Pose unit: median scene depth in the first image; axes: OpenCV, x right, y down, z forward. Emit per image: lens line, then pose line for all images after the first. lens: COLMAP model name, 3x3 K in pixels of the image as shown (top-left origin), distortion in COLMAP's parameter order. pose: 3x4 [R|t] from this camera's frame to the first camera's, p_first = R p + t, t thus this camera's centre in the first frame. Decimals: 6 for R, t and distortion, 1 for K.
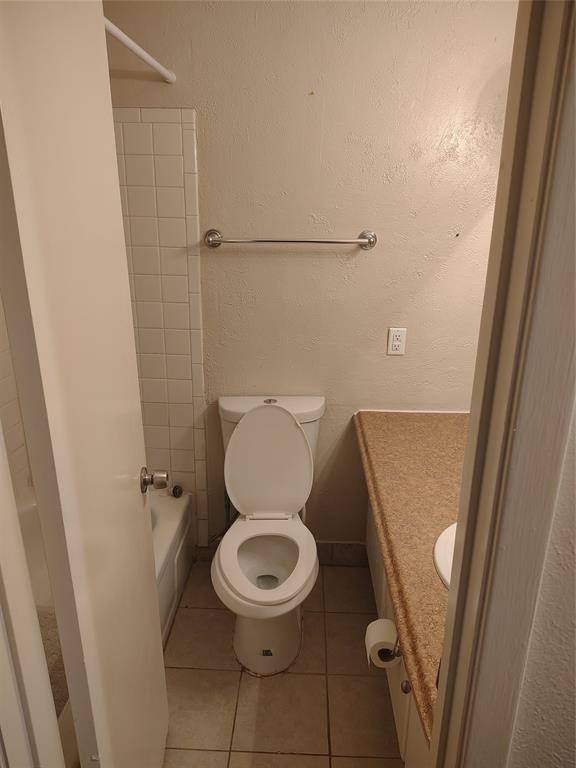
lens RADIAL K [[530.1, 0, 289.6], [0, 530.1, 385.2], [0, 0, 1]] dist [-0.001818, -0.002072]
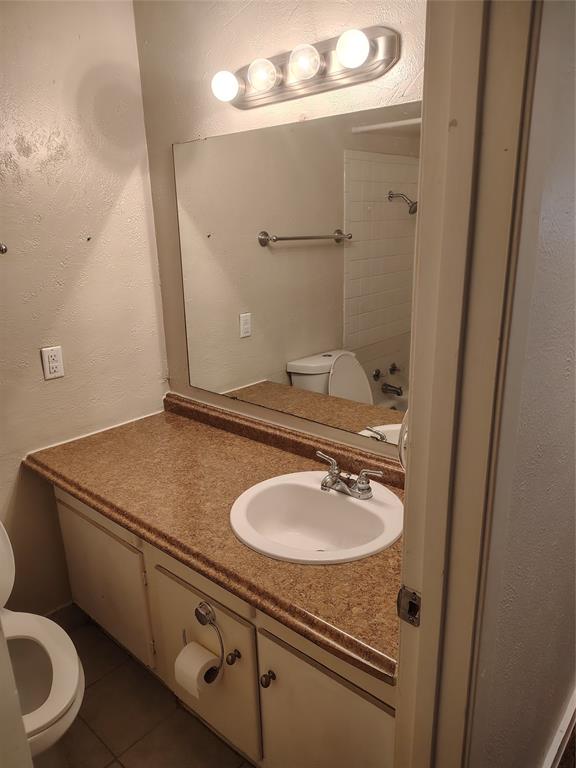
lens RADIAL K [[530.1, 0, 290.9], [0, 530.1, 382.7], [0, 0, 1]] dist [-0.001818, -0.002072]
pose [[0.615262, -0.235796, 0.752232, -0.221756], [0.267030, 0.960145, 0.082561, -0.018204], [-0.741719, 0.150072, 0.653706, 0.145551]]
